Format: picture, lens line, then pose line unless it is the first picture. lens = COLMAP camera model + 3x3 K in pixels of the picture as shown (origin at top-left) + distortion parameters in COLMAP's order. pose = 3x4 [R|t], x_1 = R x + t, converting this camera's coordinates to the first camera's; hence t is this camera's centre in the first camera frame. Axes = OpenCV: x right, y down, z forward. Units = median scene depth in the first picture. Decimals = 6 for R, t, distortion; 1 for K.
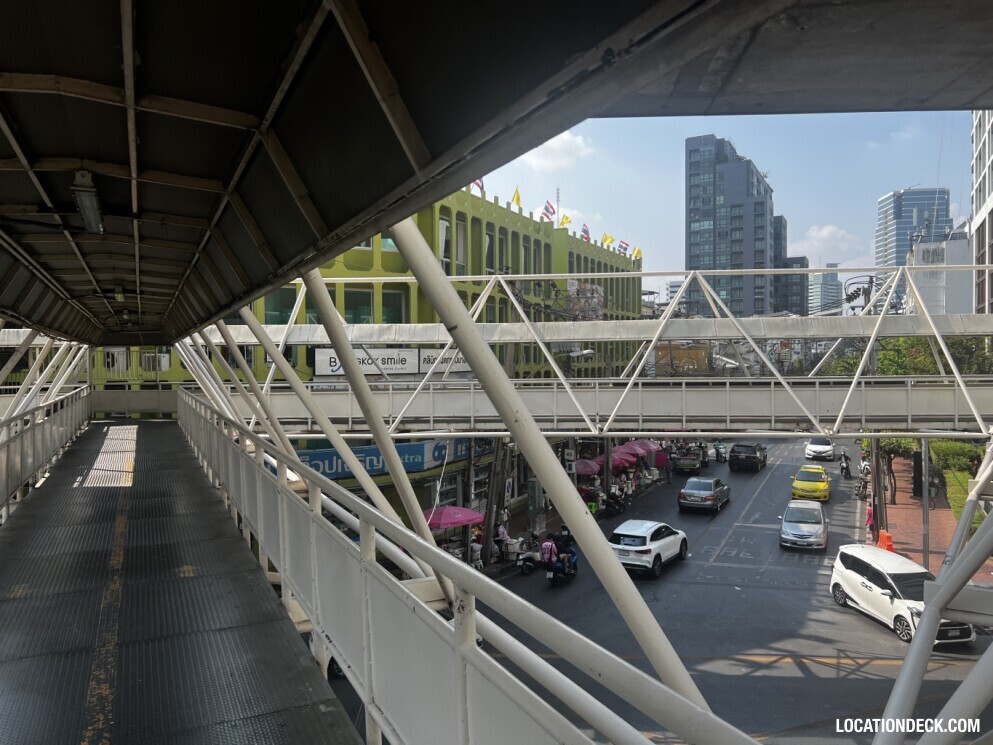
lens RADIAL K [[743.6, 0, 495.6], [0, 743.6, 374.7], [0, 0, 1]] dist [0.056390, -0.068606]
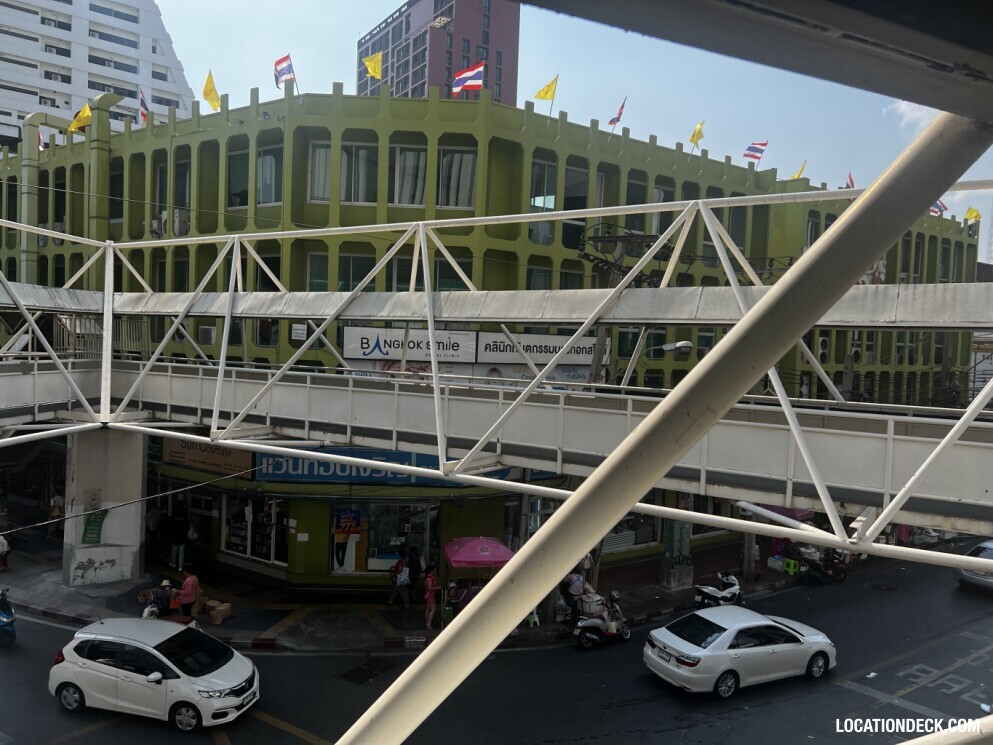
lens RADIAL K [[761.7, 0, 480.8], [0, 761.7, 377.2], [0, 0, 1]] dist [-0.000688, -0.004240]
pose [[0.873325, 0.062017, -0.483174, 0.291504], [-0.053286, 0.998073, 0.031793, -0.012855], [0.484215, -0.002019, 0.874947, 0.307583]]
